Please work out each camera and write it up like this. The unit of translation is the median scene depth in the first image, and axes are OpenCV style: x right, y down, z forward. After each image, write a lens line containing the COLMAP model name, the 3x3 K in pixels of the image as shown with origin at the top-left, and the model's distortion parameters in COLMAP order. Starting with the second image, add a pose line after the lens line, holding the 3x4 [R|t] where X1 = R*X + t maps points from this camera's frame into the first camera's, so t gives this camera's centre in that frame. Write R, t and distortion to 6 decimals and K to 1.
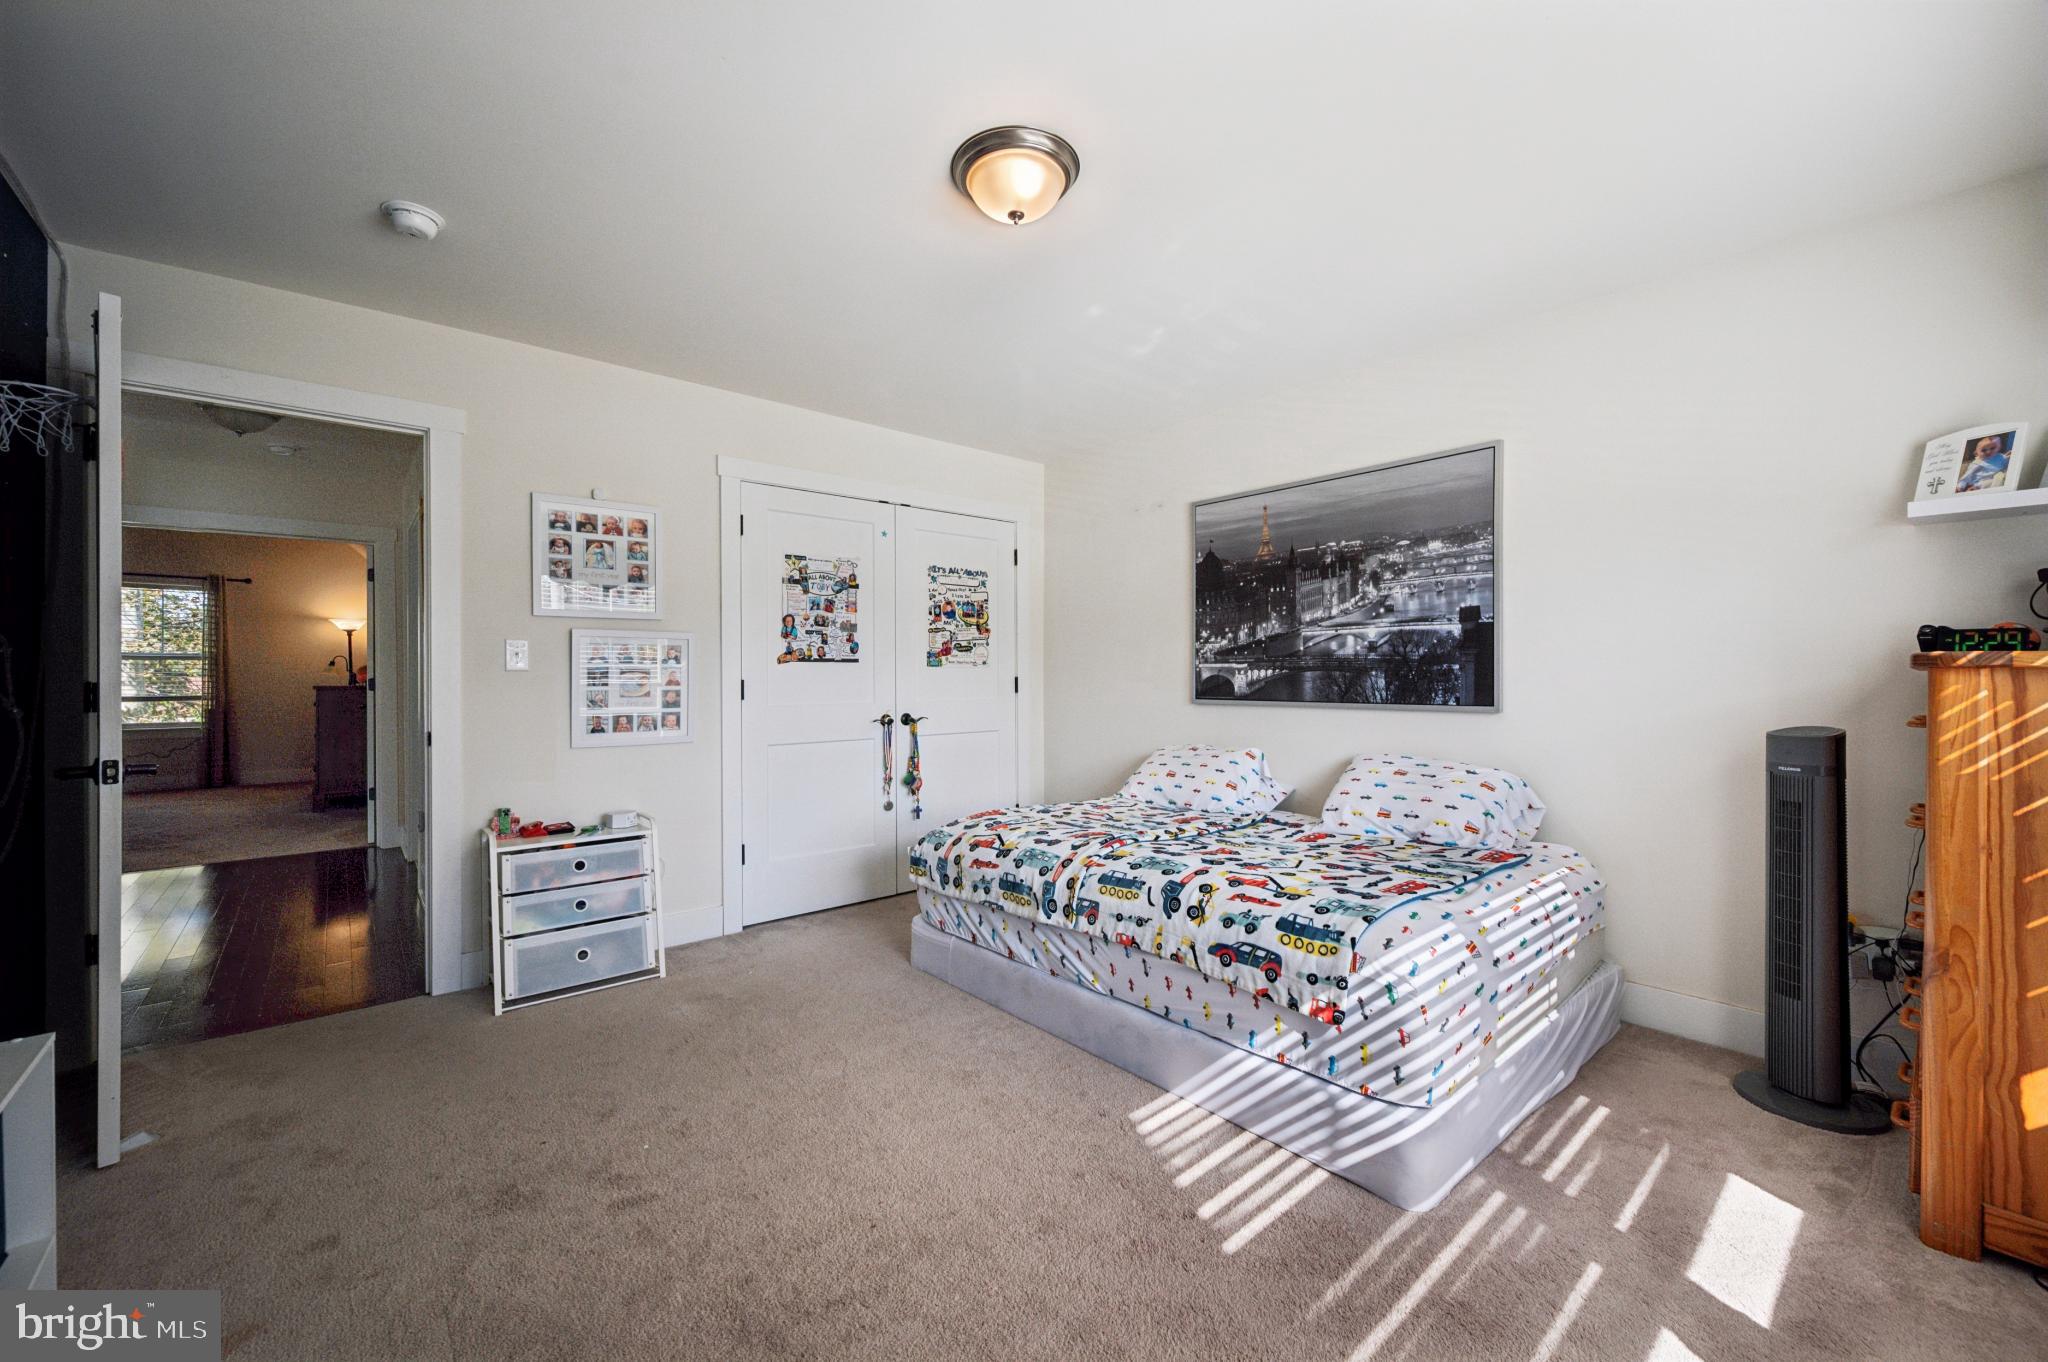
lens RADIAL K [[802.2, 0, 1025.1], [0, 802.2, 681.8], [0, 0, 1]] dist [-0.000875, 0.000064]
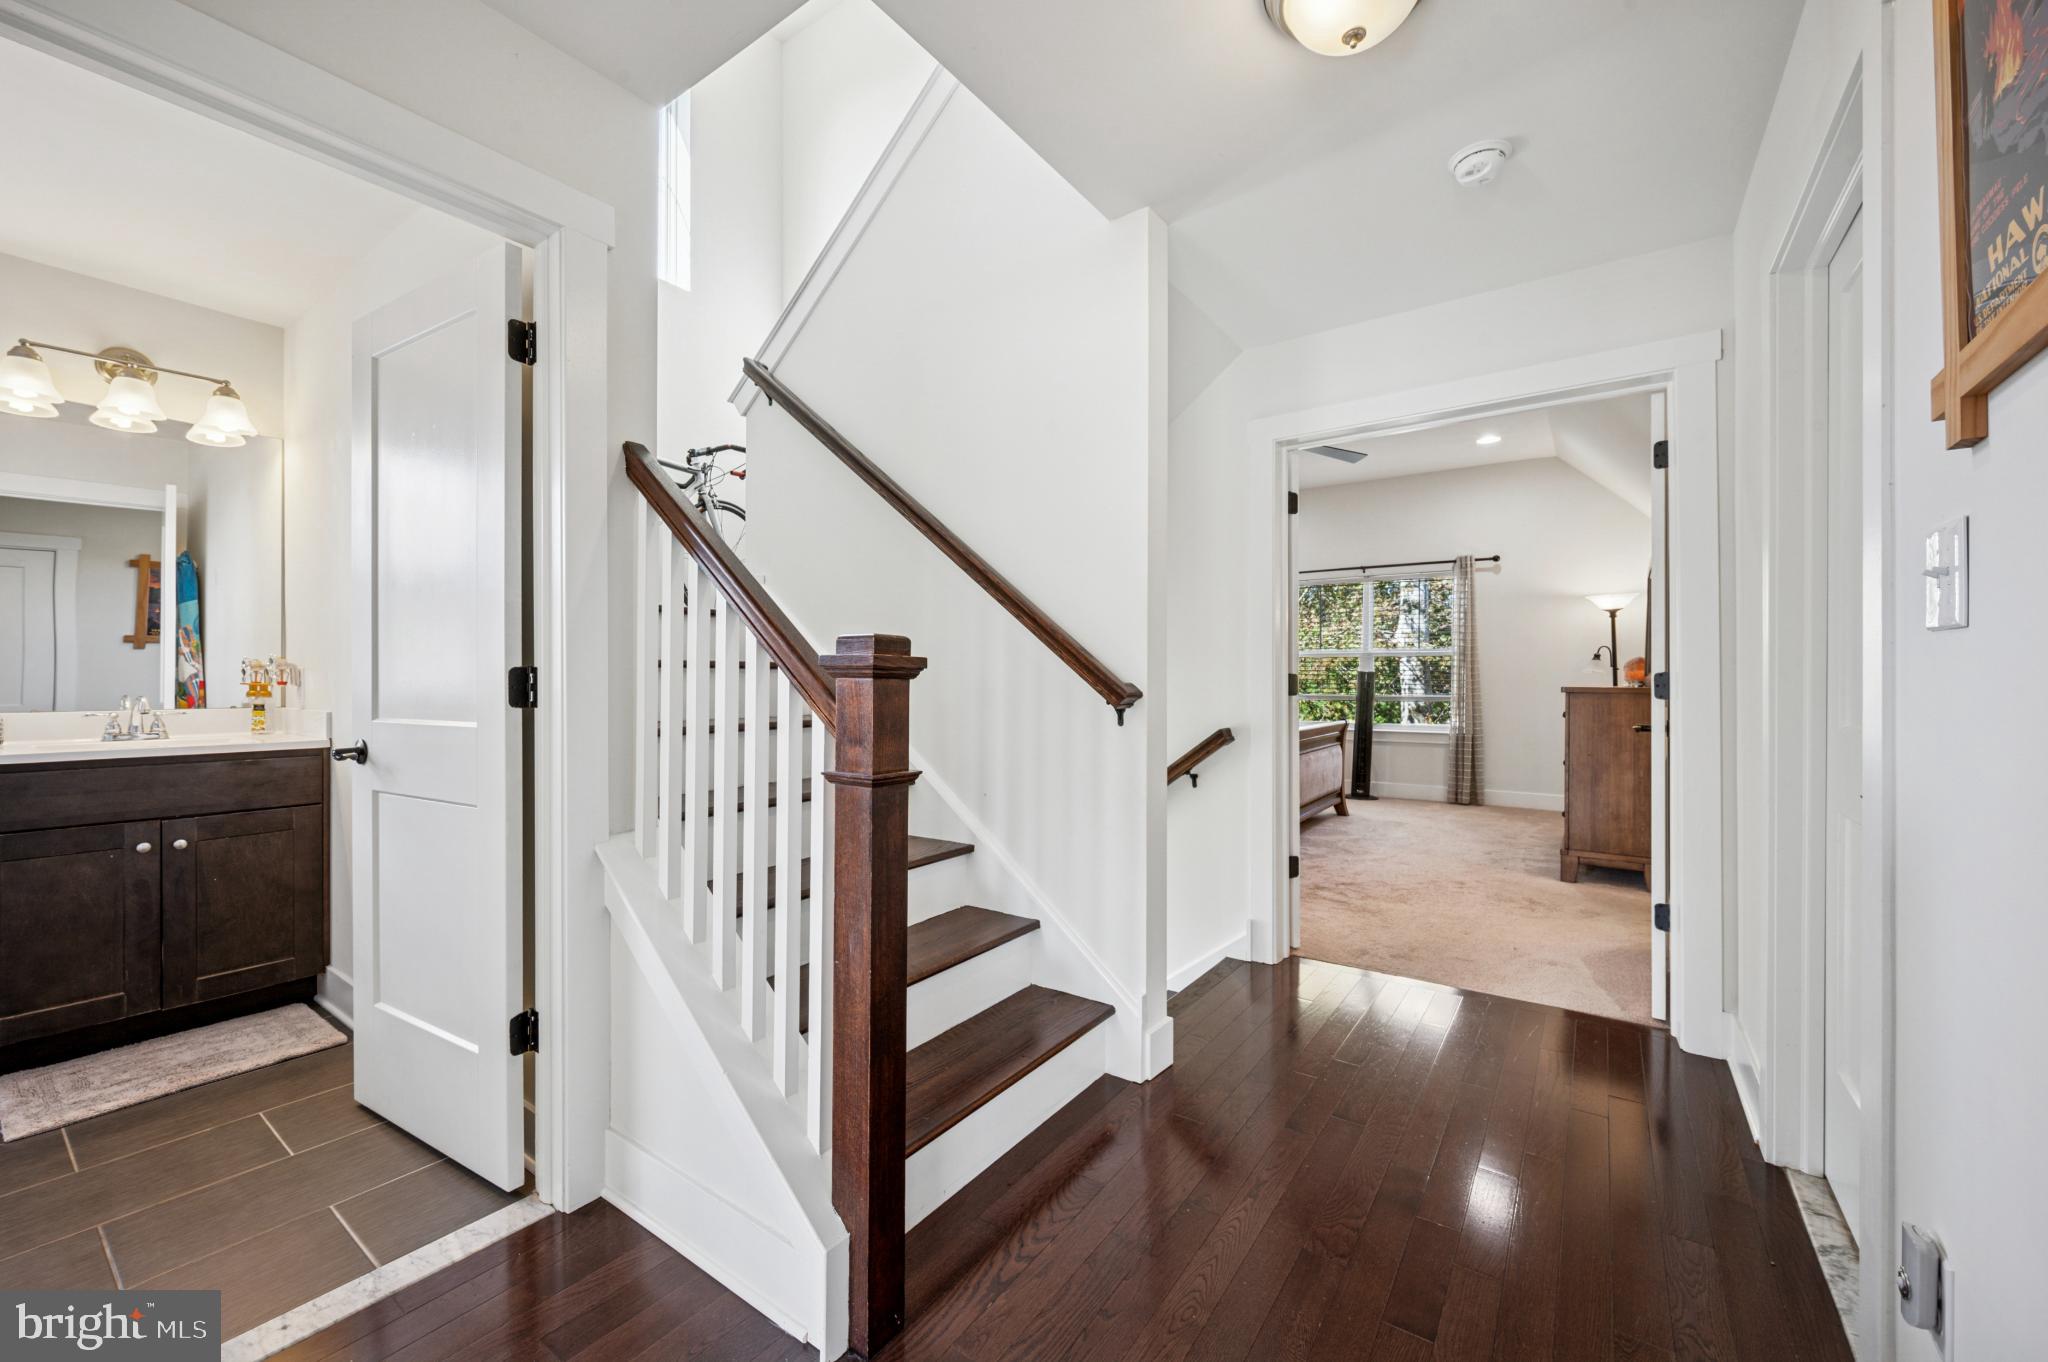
lens RADIAL K [[802.2, 0, 1025.1], [0, 802.2, 681.8], [0, 0, 1]] dist [-0.000875, 0.000064]
pose [[0.241213, 0.005109, -0.970459, -0.475747], [-0.005723, 0.999976, 0.003842, 0.001054], [0.970455, 0.004627, 0.241237, 0.551480]]
